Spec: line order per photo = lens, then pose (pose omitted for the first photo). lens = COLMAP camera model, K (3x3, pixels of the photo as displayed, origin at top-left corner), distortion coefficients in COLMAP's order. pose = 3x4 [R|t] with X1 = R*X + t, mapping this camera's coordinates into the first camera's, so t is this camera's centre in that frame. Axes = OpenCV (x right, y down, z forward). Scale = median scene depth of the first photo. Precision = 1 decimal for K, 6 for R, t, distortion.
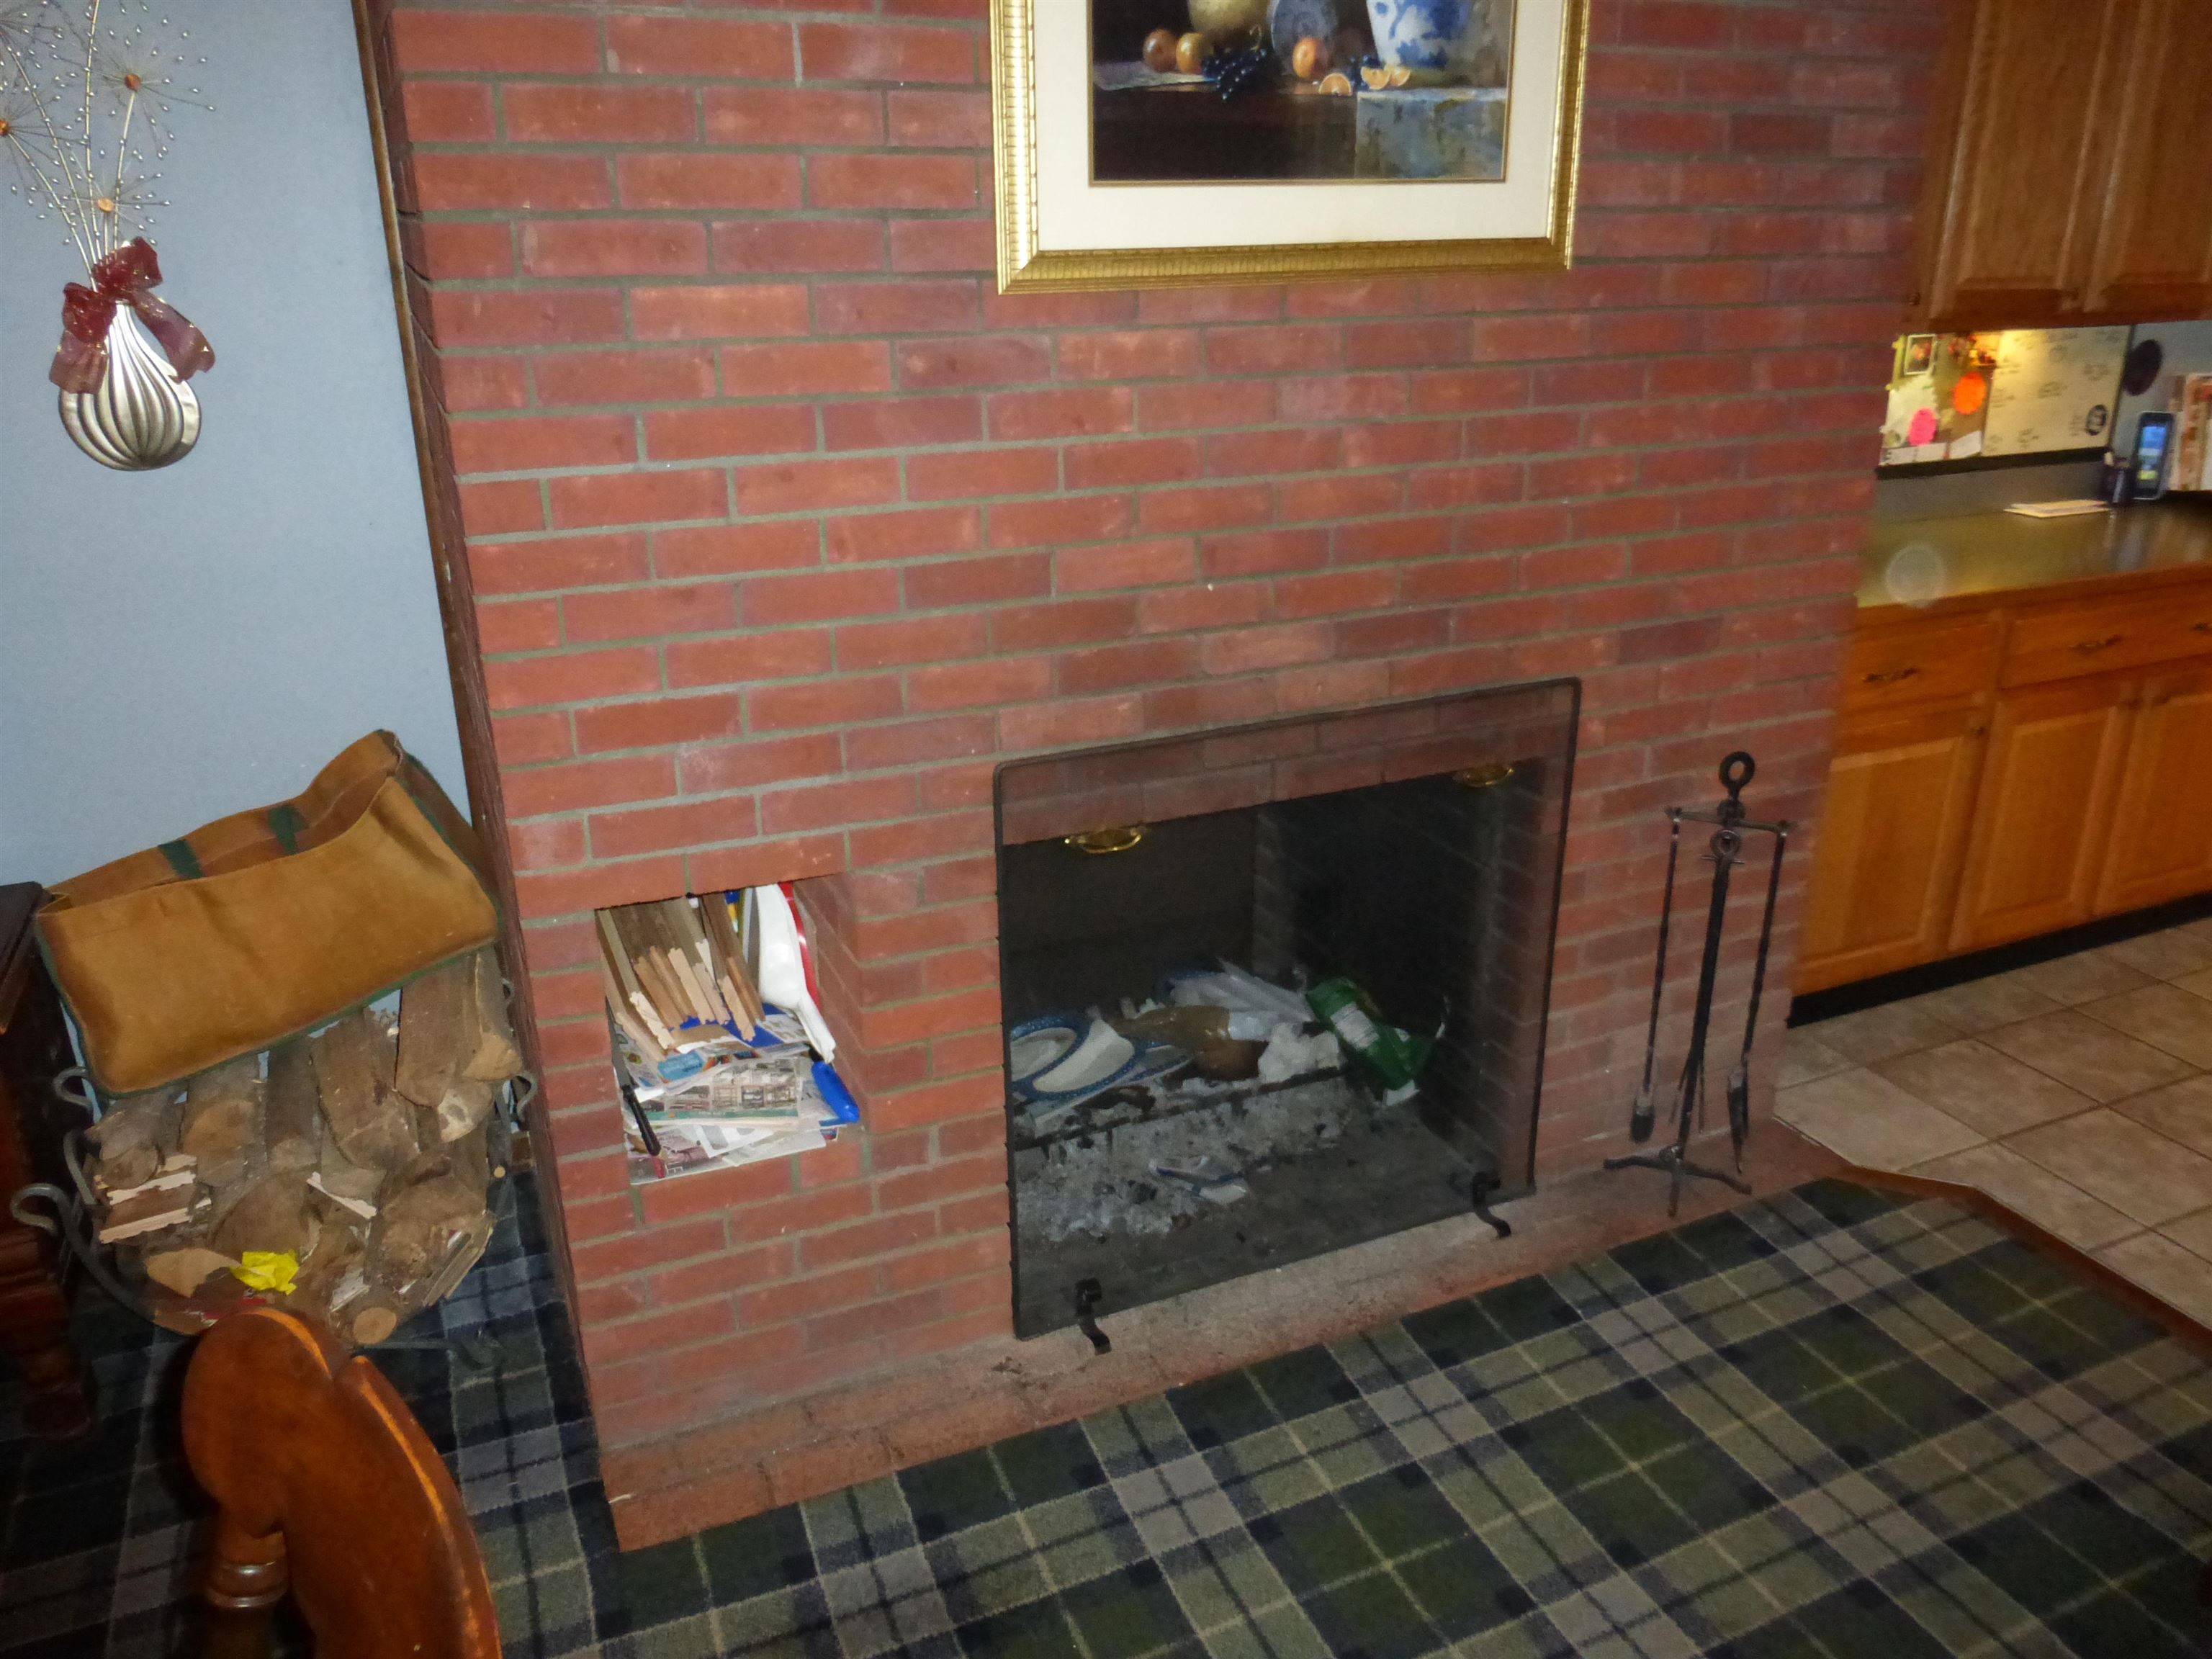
lens RADIAL K [[1646.8, 0, 1104.3], [0, 1646.8, 841.7], [0, 0, 1]] dist [-0.008232, -0.003315]
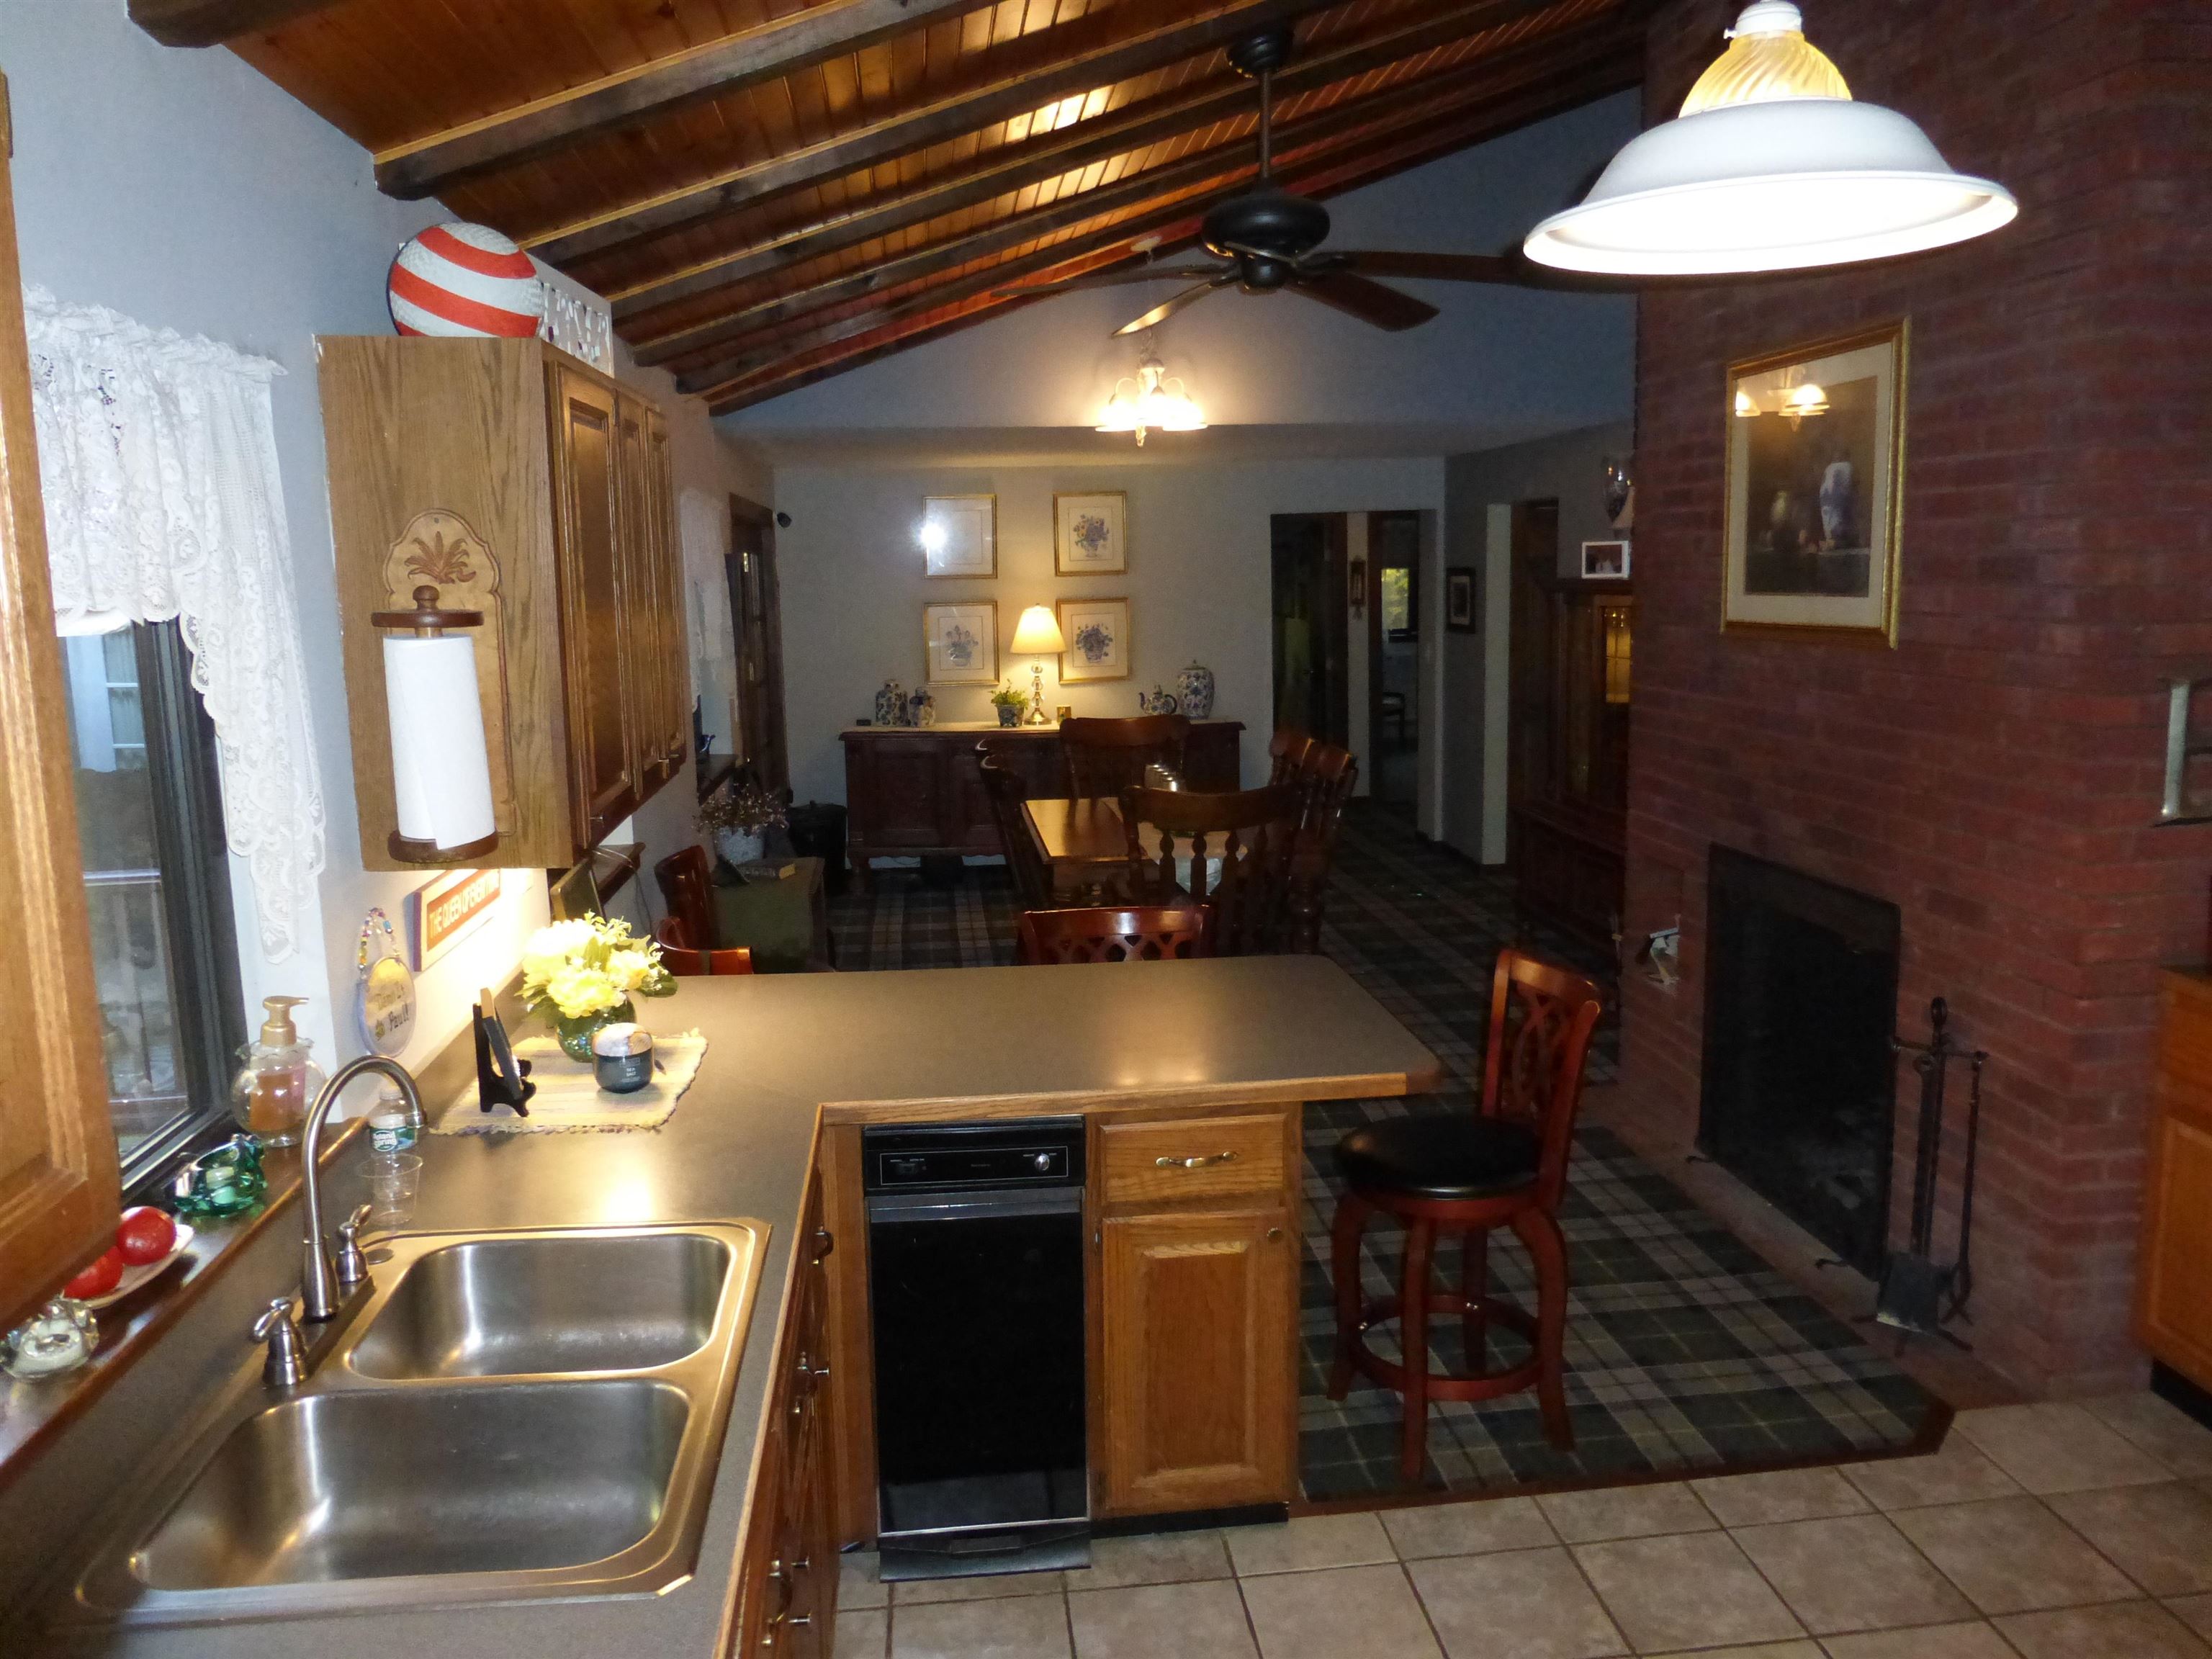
lens RADIAL K [[1646.8, 0, 1104.3], [0, 1646.8, 841.7], [0, 0, 1]] dist [-0.008232, -0.003315]
pose [[-0.314988, 0.172123, -0.933358, 1.888288], [-0.317258, 0.907752, 0.274469, -0.332169], [0.894500, 0.382570, -0.231323, 0.666188]]
